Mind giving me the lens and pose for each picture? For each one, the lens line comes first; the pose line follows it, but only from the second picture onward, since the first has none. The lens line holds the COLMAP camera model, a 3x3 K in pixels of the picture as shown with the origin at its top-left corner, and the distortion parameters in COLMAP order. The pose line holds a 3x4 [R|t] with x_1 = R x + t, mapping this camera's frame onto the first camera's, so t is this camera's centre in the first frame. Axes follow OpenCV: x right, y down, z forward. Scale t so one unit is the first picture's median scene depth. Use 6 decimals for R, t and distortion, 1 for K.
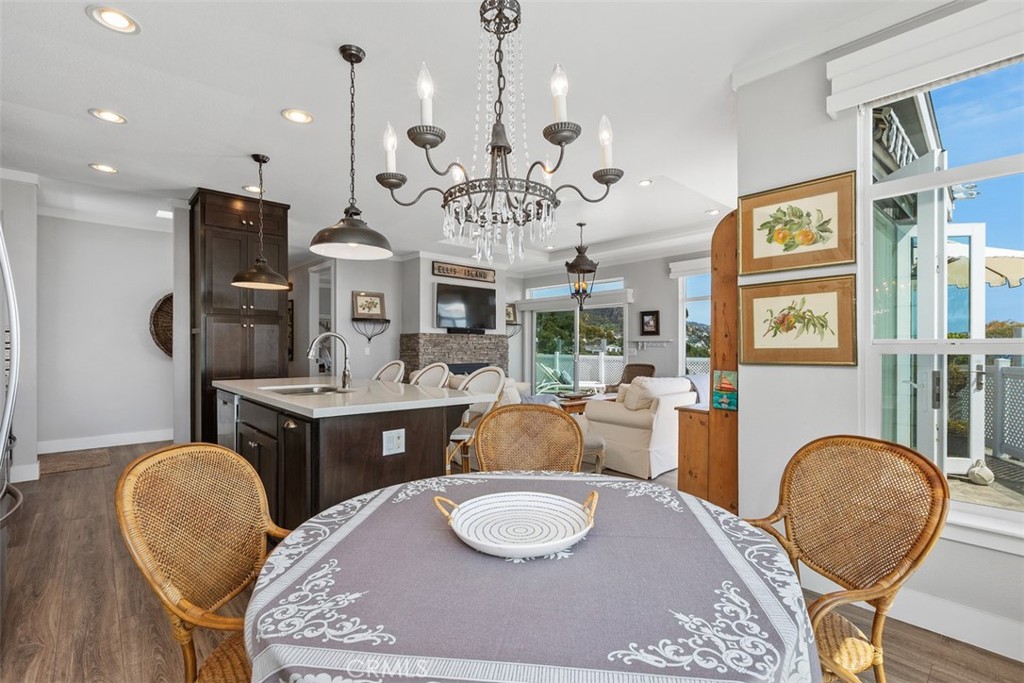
lens RADIAL K [[463.2, 0, 513.8], [0, 463.2, 347.4], [0, 0, 1]] dist [0.002170, 0.000138]
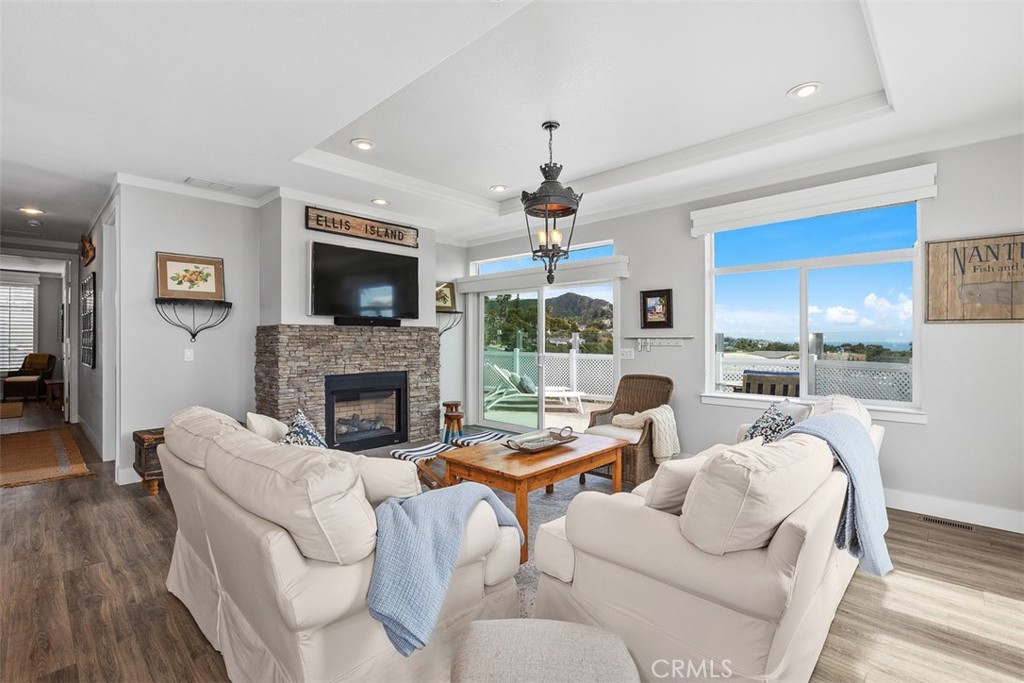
lens RADIAL K [[463.2, 0, 510.6], [0, 463.2, 338.8], [0, 0, 1]] dist [0.002170, 0.000138]
pose [[0.997519, -0.002156, 0.070360, 0.049249], [0.002279, 0.999996, -0.001665, -0.010677], [-0.070356, 0.001821, 0.997520, 0.378254]]
